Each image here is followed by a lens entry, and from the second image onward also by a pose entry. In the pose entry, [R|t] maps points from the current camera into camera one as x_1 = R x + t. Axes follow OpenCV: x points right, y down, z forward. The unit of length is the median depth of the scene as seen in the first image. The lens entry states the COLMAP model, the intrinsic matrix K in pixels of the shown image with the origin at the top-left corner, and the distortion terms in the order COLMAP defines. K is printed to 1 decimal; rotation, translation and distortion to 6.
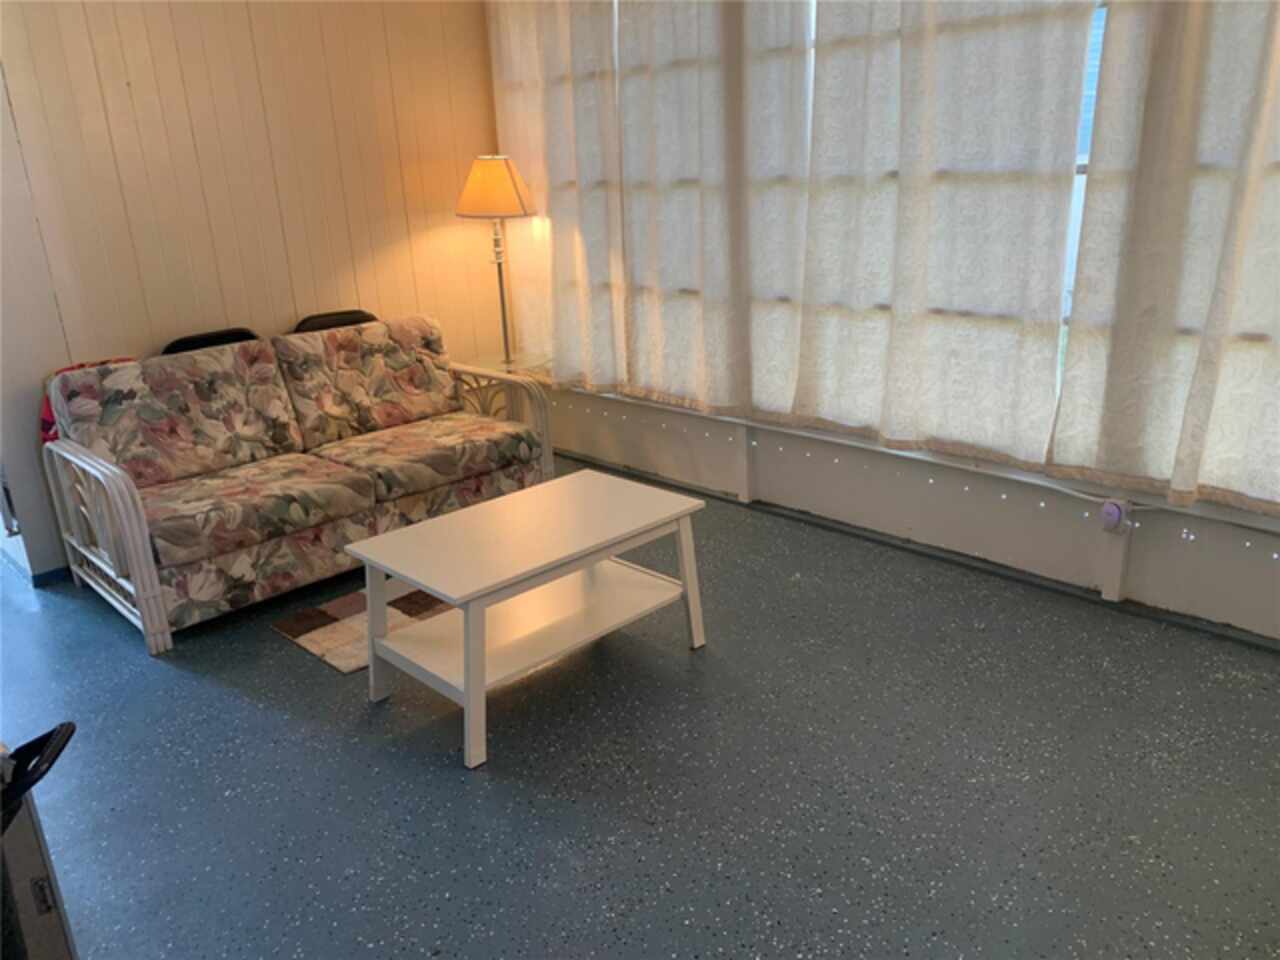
lens RADIAL K [[962.4, 0, 640.0], [0, 962.4, 480.0], [0, 0, 1]] dist [0.007526, 0.002282]
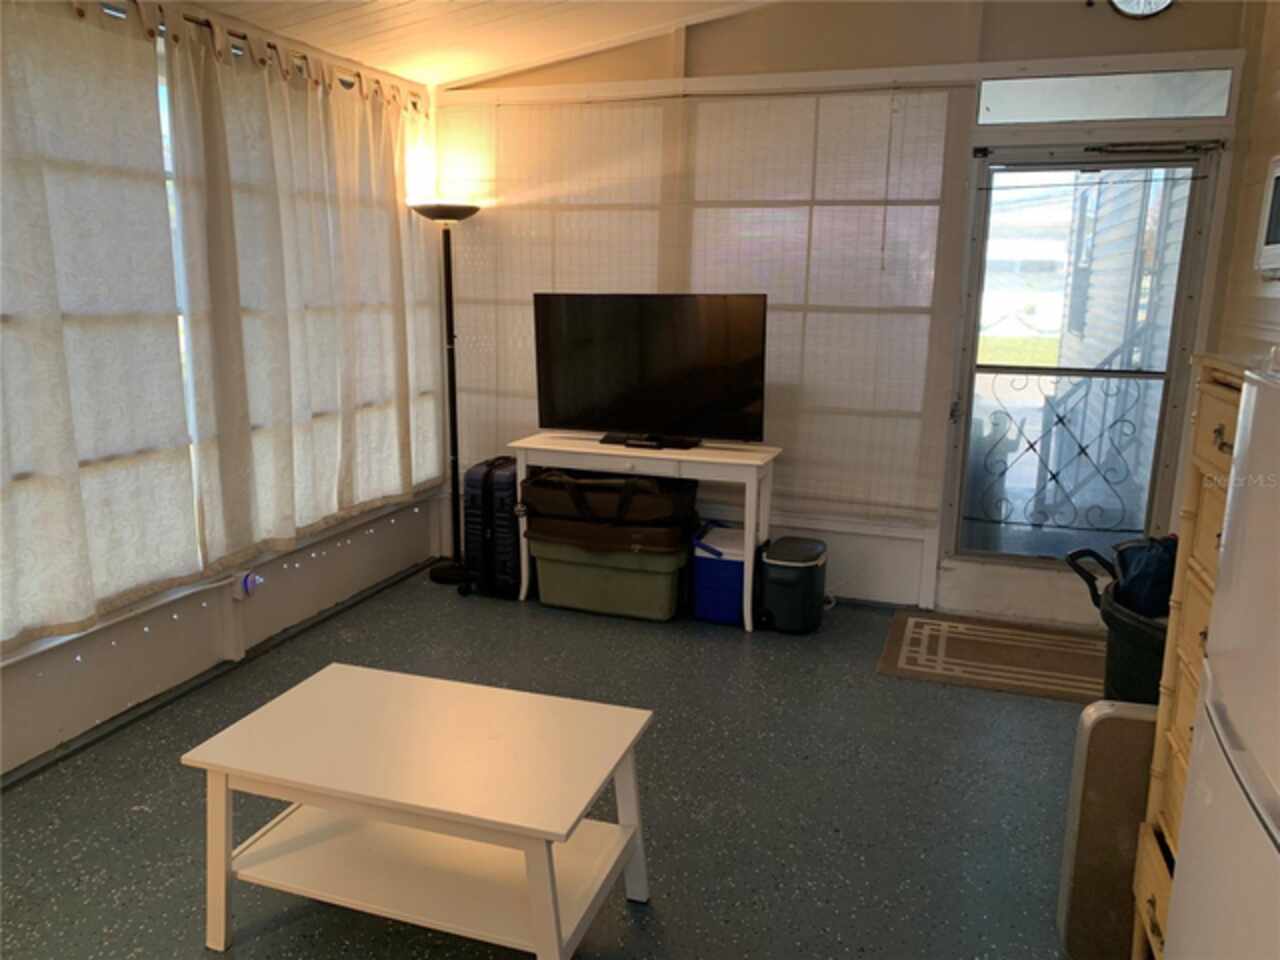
lens RADIAL K [[962.4, 0, 640.0], [0, 962.4, 480.0], [0, 0, 1]] dist [0.007526, 0.002282]
pose [[-0.471898, -0.135607, 0.871162, -0.763176], [0.287526, 0.910408, 0.297465, -0.292780], [-0.833451, 0.390855, -0.390630, 0.965084]]
